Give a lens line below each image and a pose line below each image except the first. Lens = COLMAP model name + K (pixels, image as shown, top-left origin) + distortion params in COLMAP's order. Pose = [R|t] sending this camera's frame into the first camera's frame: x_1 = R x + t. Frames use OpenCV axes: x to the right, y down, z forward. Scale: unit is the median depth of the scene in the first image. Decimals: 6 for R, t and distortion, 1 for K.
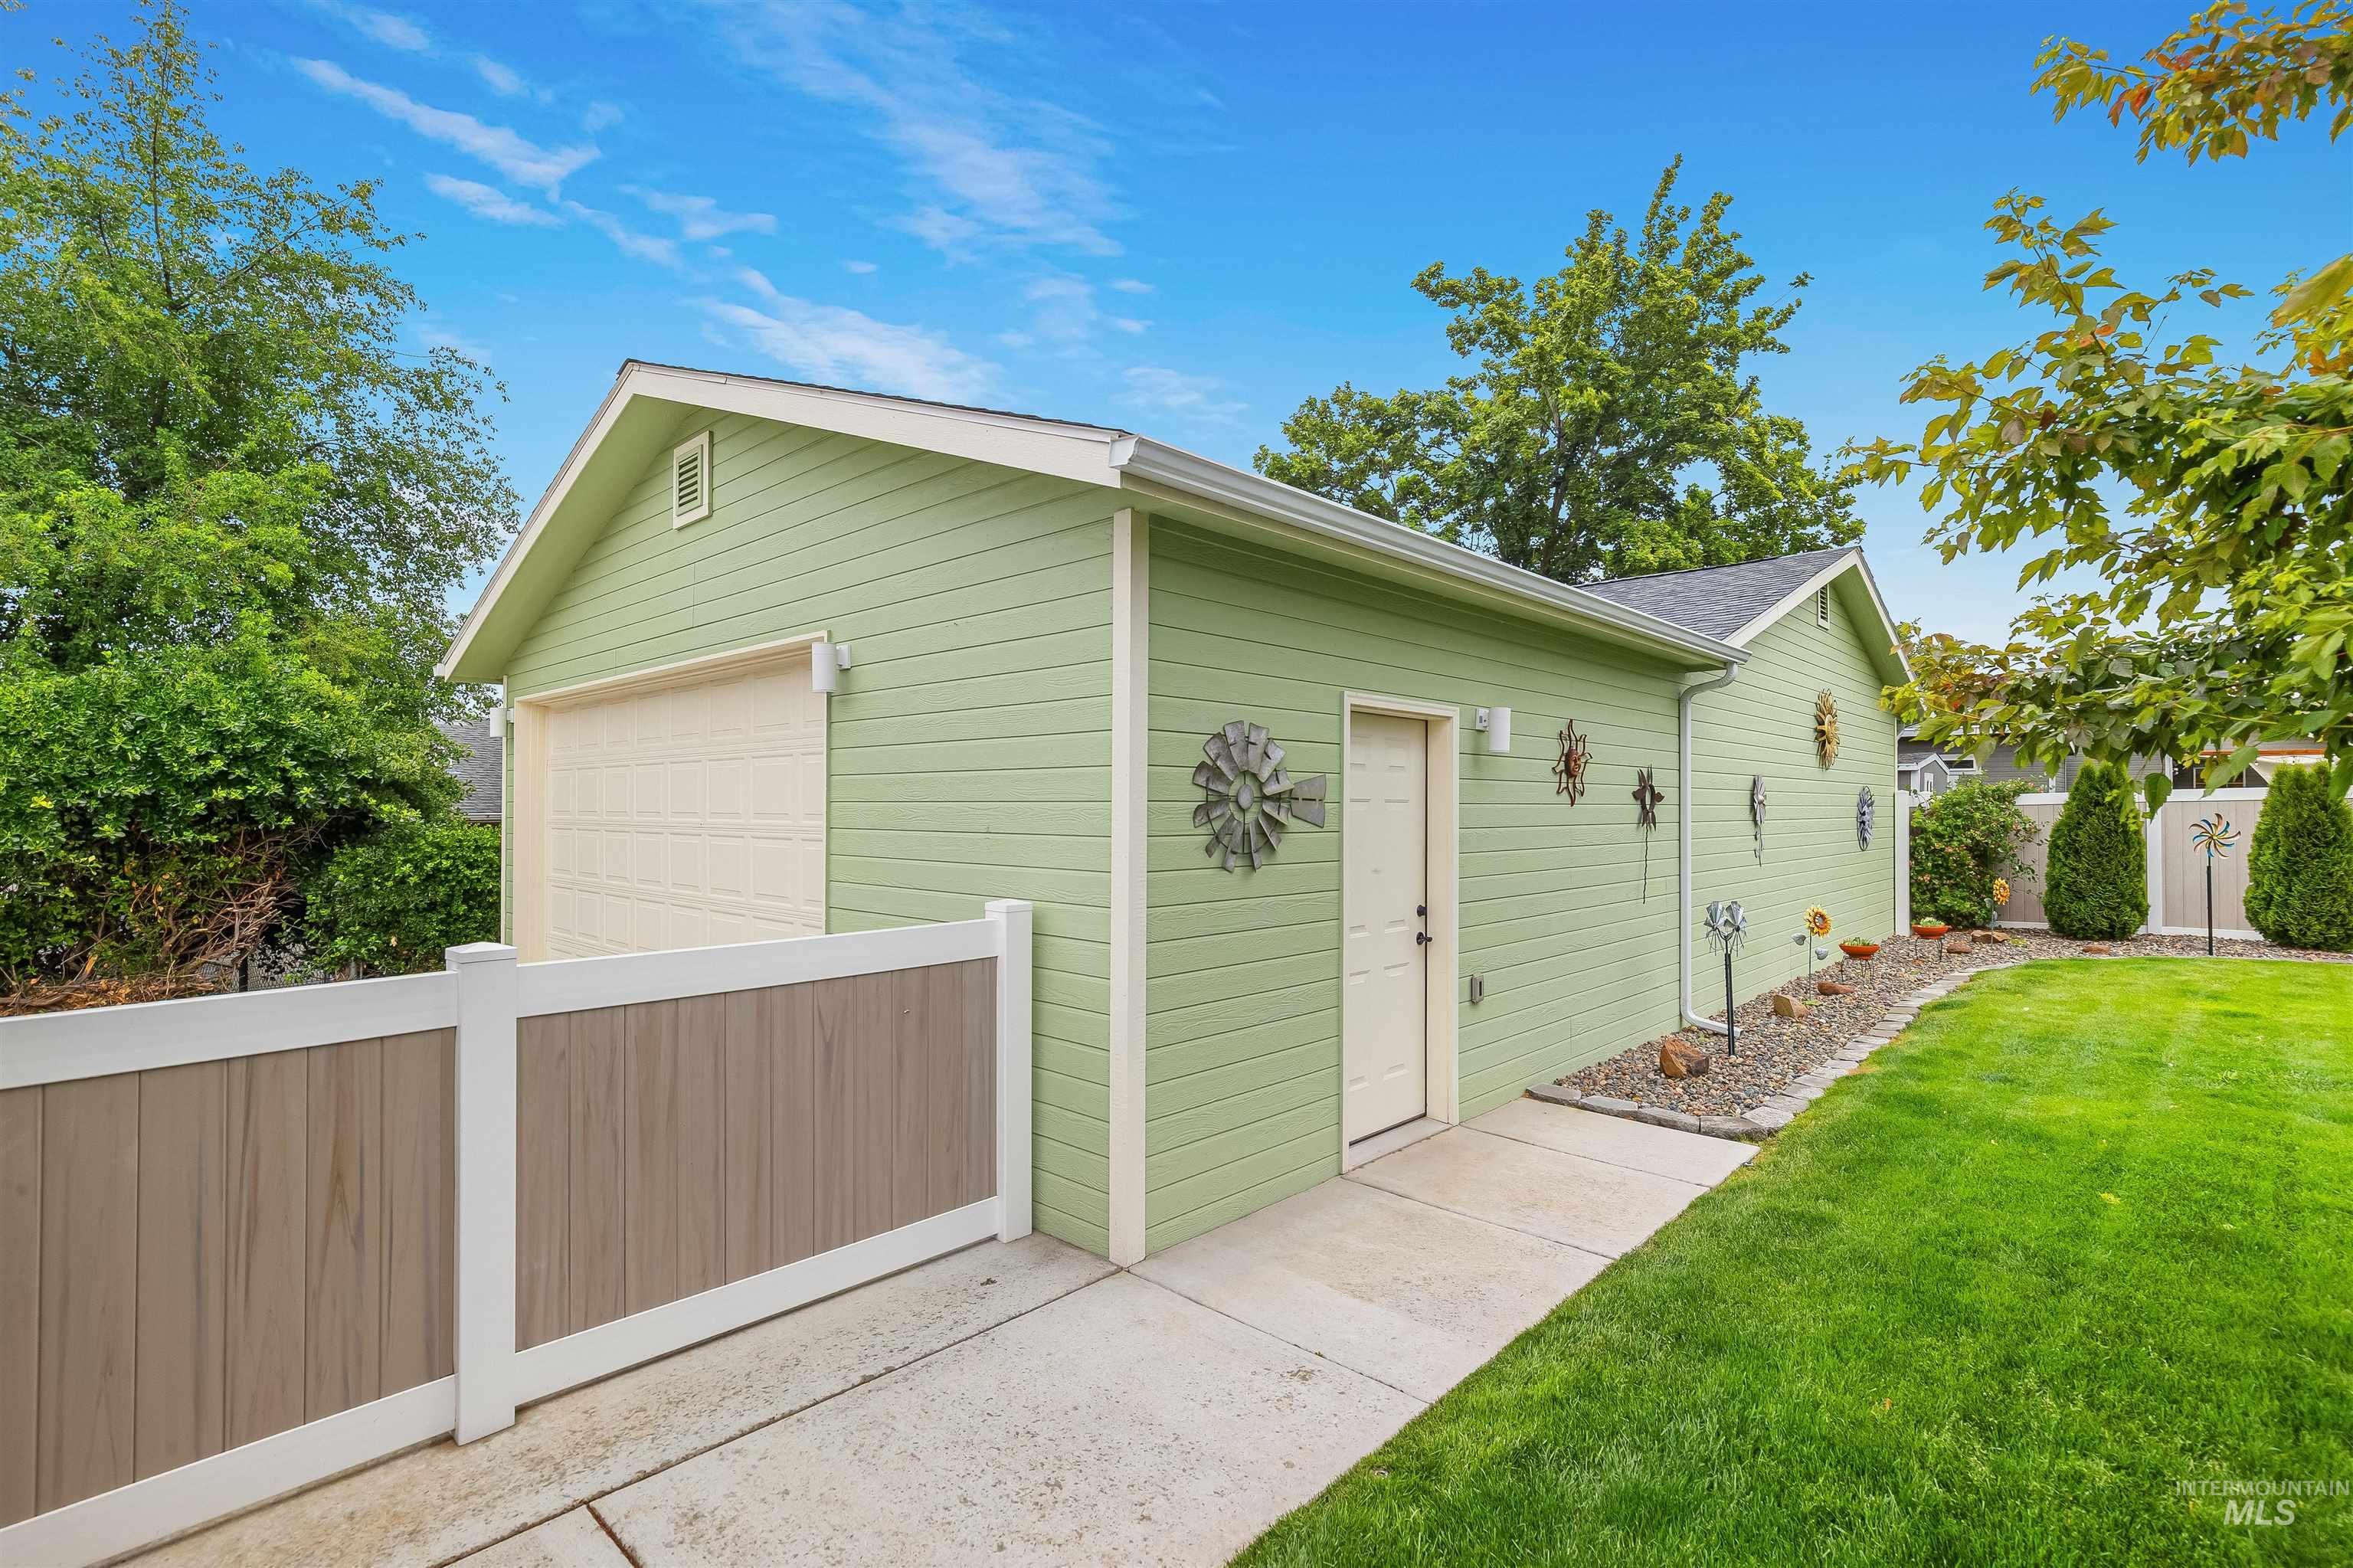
lens RADIAL K [[1085.8, 0, 1173.7], [0, 1085.8, 807.4], [0, 0, 1]] dist [-0.001876, 0.000605]
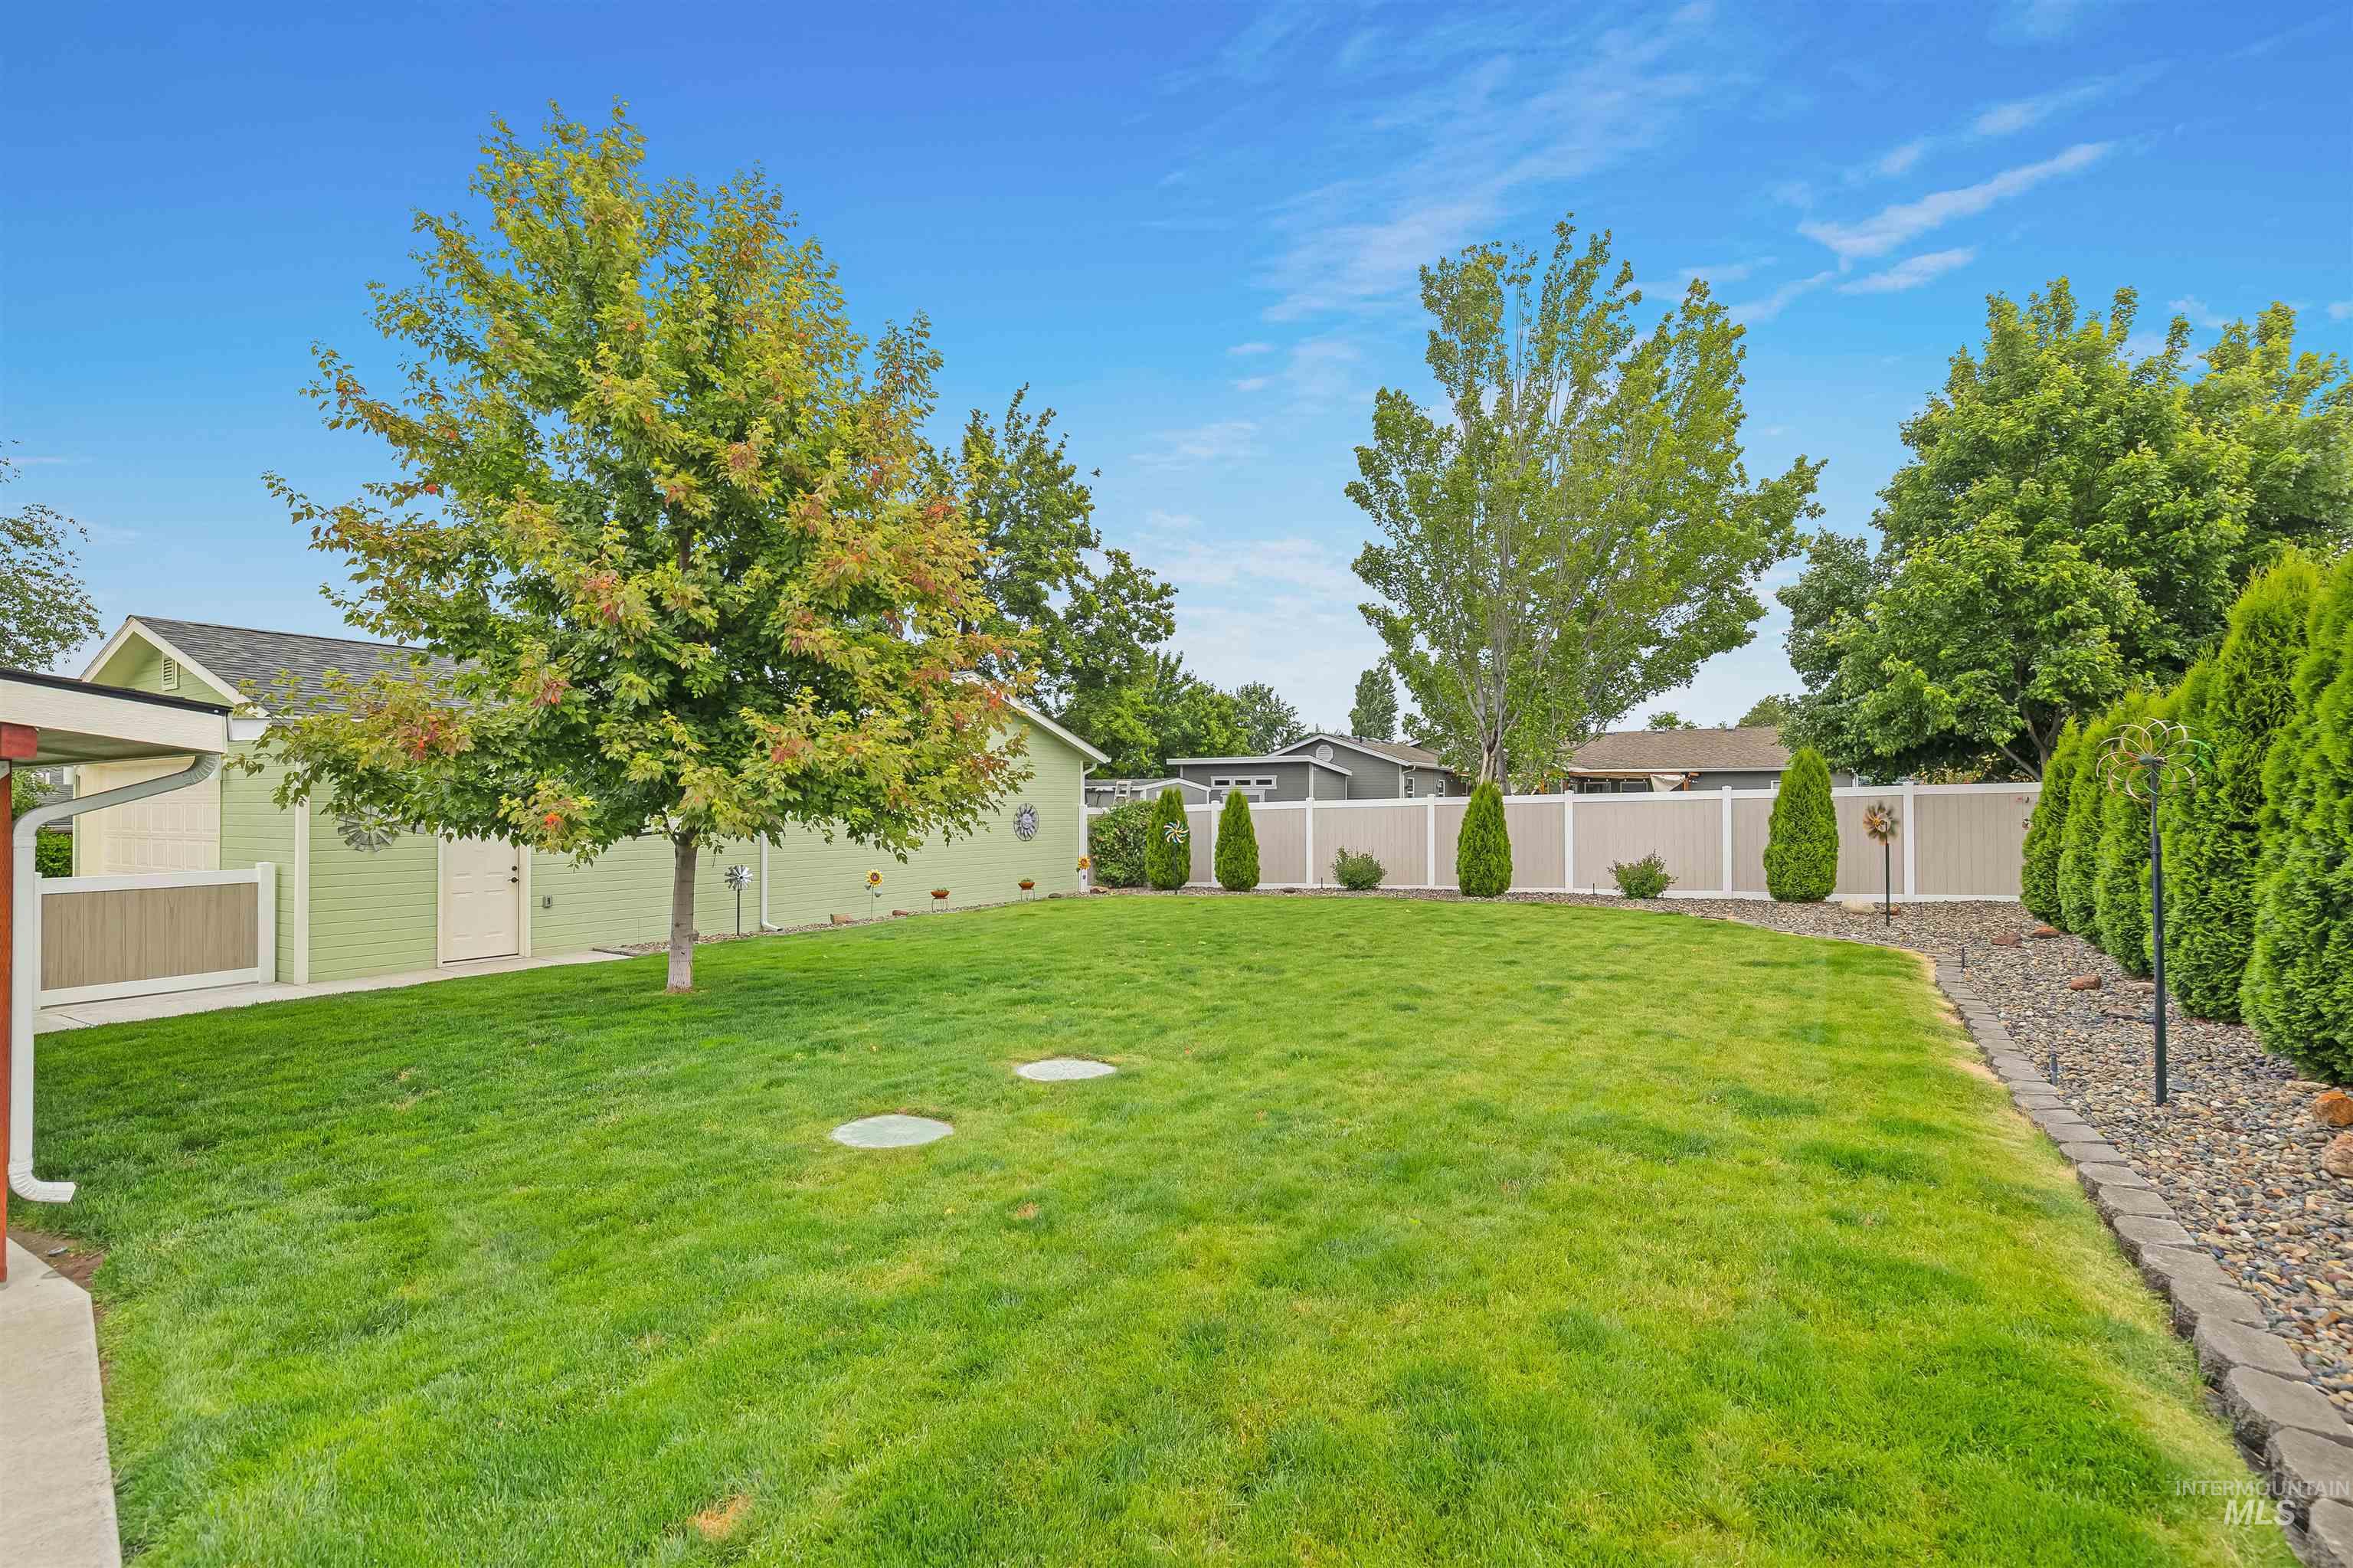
lens RADIAL K [[1088.7, 0, 1185.0], [0, 1088.7, 794.5], [0, 0, 1]] dist [0.000139, 0.000549]
pose [[0.978017, -0.006108, 0.208436, 0.518819], [0.008094, 0.999930, -0.008678, -0.014942], [-0.208368, 0.010174, 0.977998, -0.732839]]
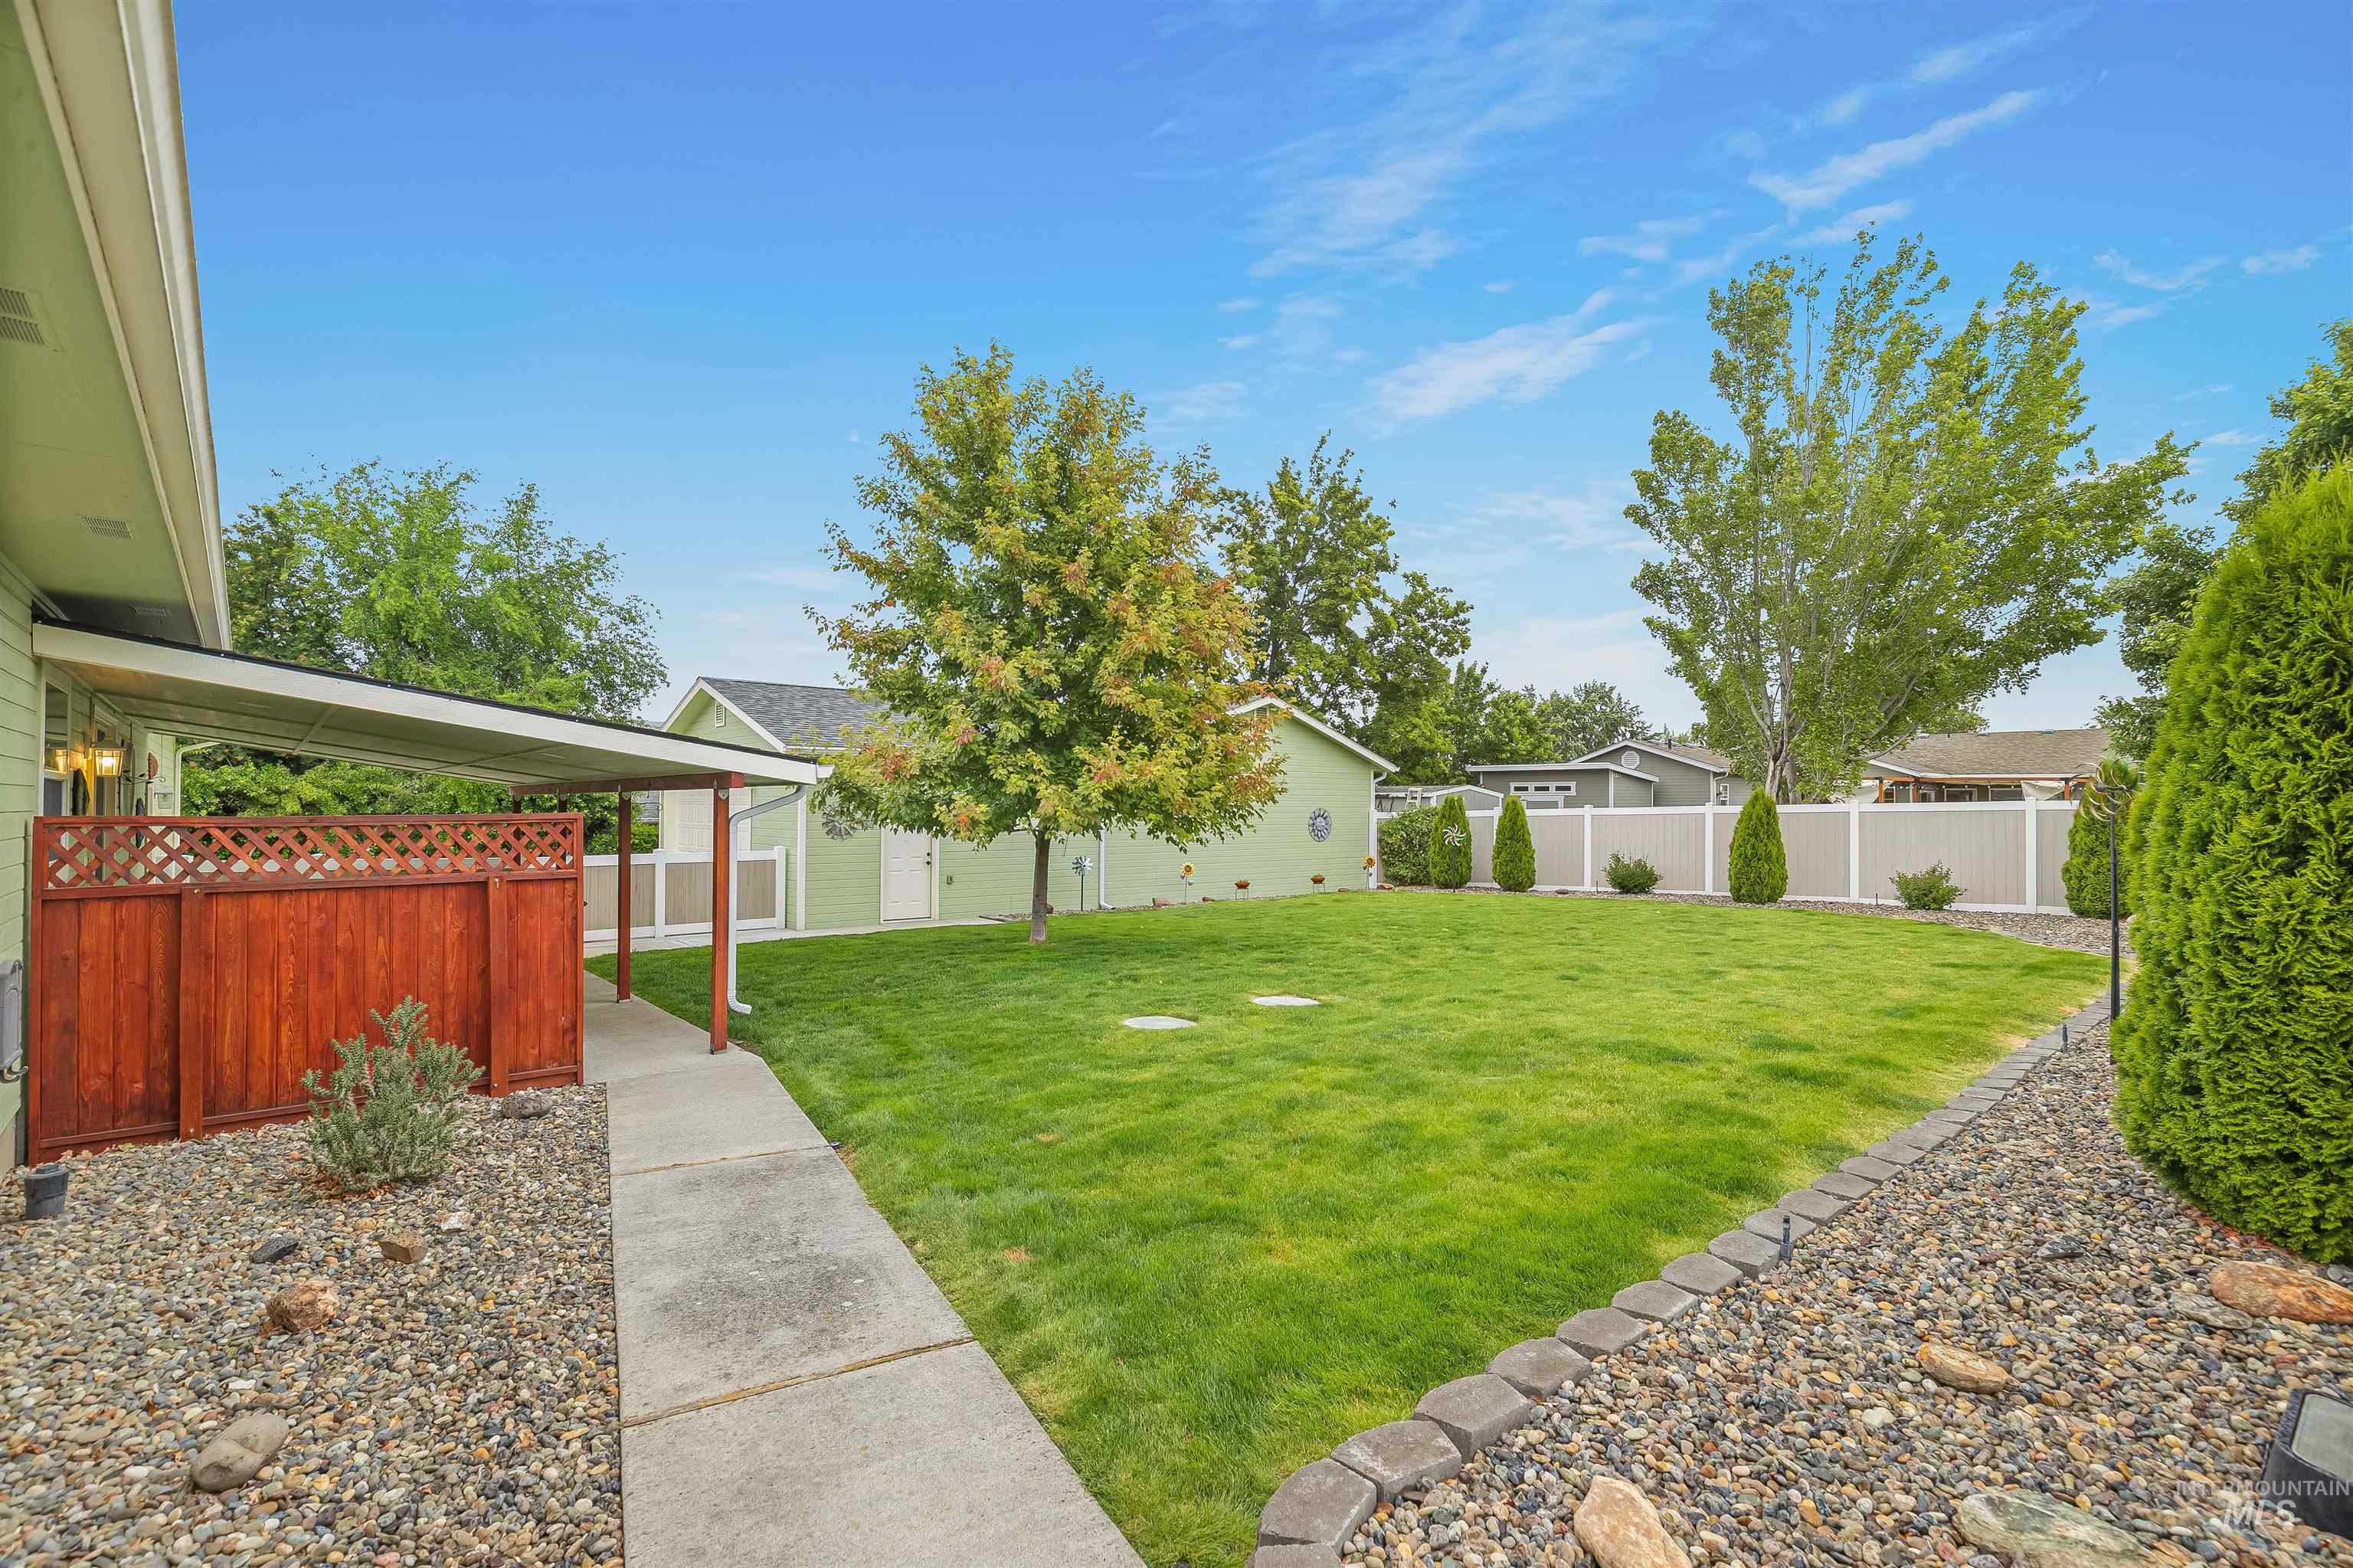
lens RADIAL K [[1112.7, 0, 1194.6], [0, 1112.7, 827.8], [0, 0, 1]] dist [-0.020383, -0.000088]
pose [[0.995952, 0.002080, -0.089868, 0.591672], [-0.000359, 0.999816, 0.019164, -0.021241], [0.089891, -0.019054, 0.995769, -1.021483]]
